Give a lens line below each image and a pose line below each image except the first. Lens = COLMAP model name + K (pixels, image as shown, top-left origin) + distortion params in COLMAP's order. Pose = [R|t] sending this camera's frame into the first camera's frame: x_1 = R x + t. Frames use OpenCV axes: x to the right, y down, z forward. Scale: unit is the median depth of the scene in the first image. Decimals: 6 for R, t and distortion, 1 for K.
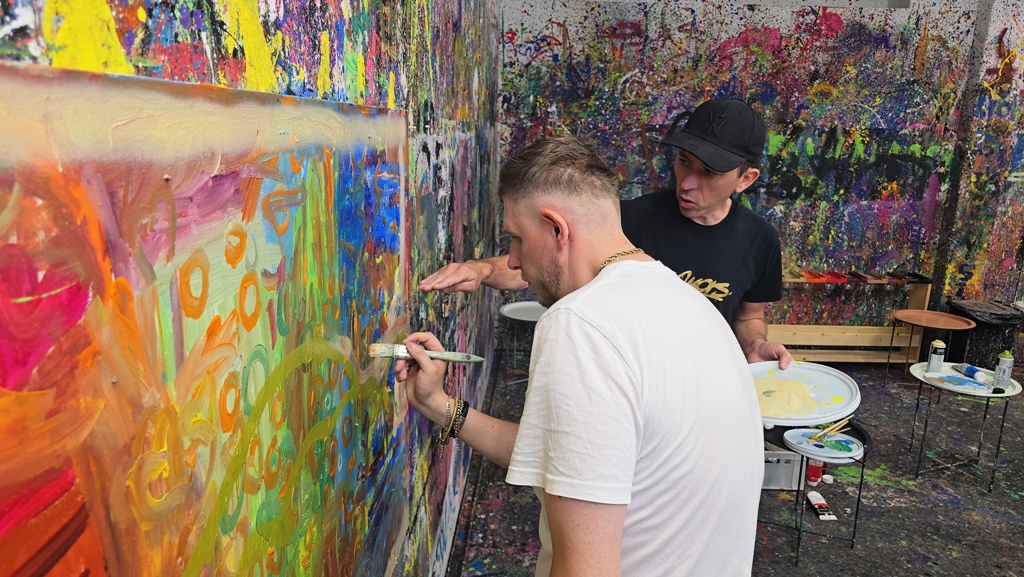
lens RADIAL K [[691.3, 0, 518.7], [0, 691.3, 288.5], [0, 0, 1]] dist [0.054892, -0.052535]
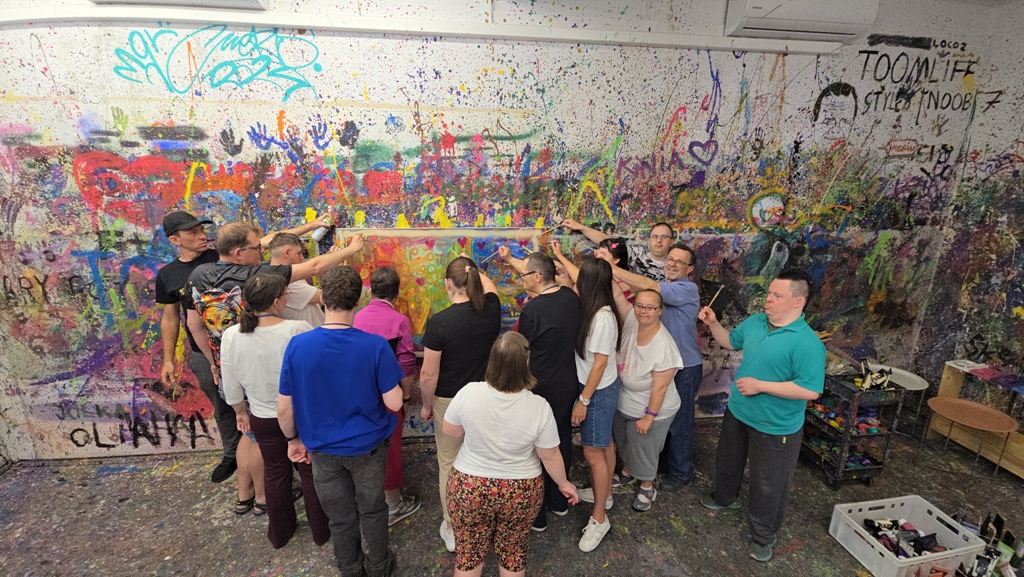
lens RADIAL K [[425.3, 0, 525.9], [0, 425.3, 287.9], [0, 0, 1]] dist [0.009589, -0.008868]
pose [[0.165099, 0.232271, -0.958537, 0.987646], [-0.231693, 0.953810, 0.191219, -0.181656], [0.958676, 0.190516, 0.211289, 0.265218]]
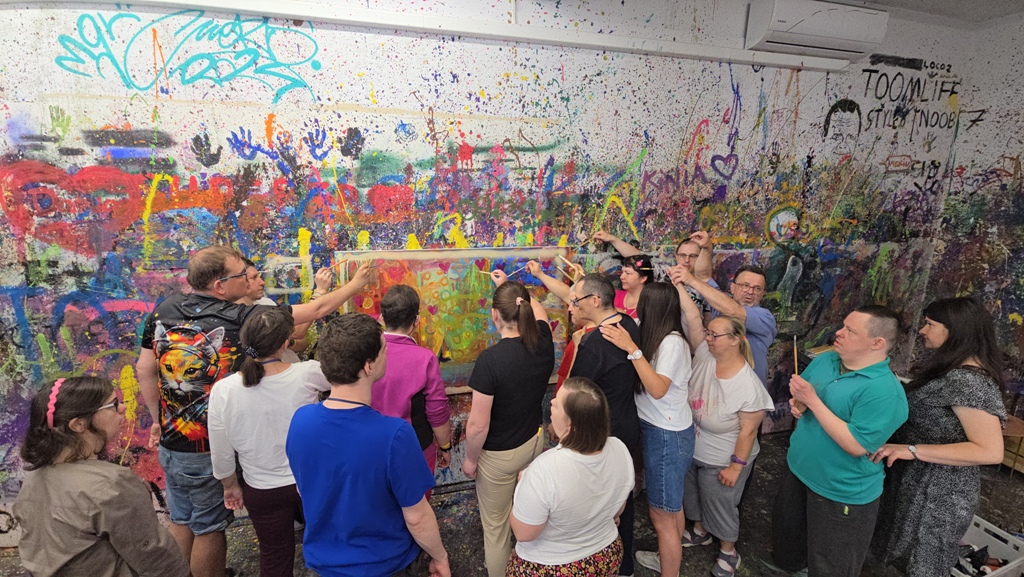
lens RADIAL K [[425.3, 0, 526.6], [0, 425.3, 287.0], [0, 0, 1]] dist [0.009589, -0.008868]
pose [[0.287408, 0.184607, -0.939850, 0.846212], [-0.219744, 0.967786, 0.122896, -0.140071], [0.932260, 0.171205, 0.318715, 0.117141]]
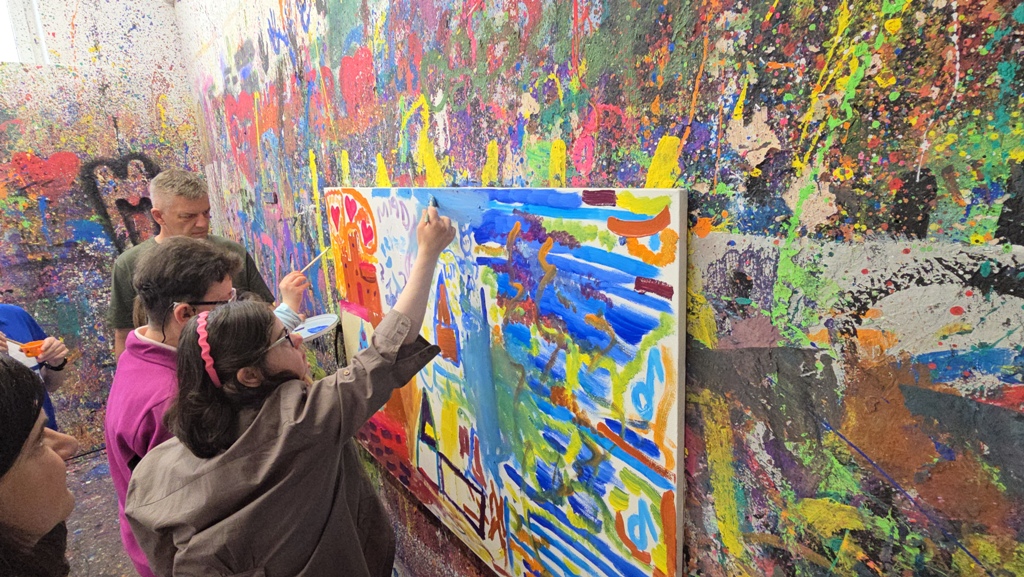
lens RADIAL K [[525.9, 0, 525.7], [0, 525.9, 285.6], [0, 0, 1]] dist [0.006193, -0.002555]
pose [[-0.753263, 0.152237, -0.639859, 0.145685], [-0.125204, 0.921865, 0.366727, -0.173648], [0.645693, 0.356355, -0.675346, 0.657616]]
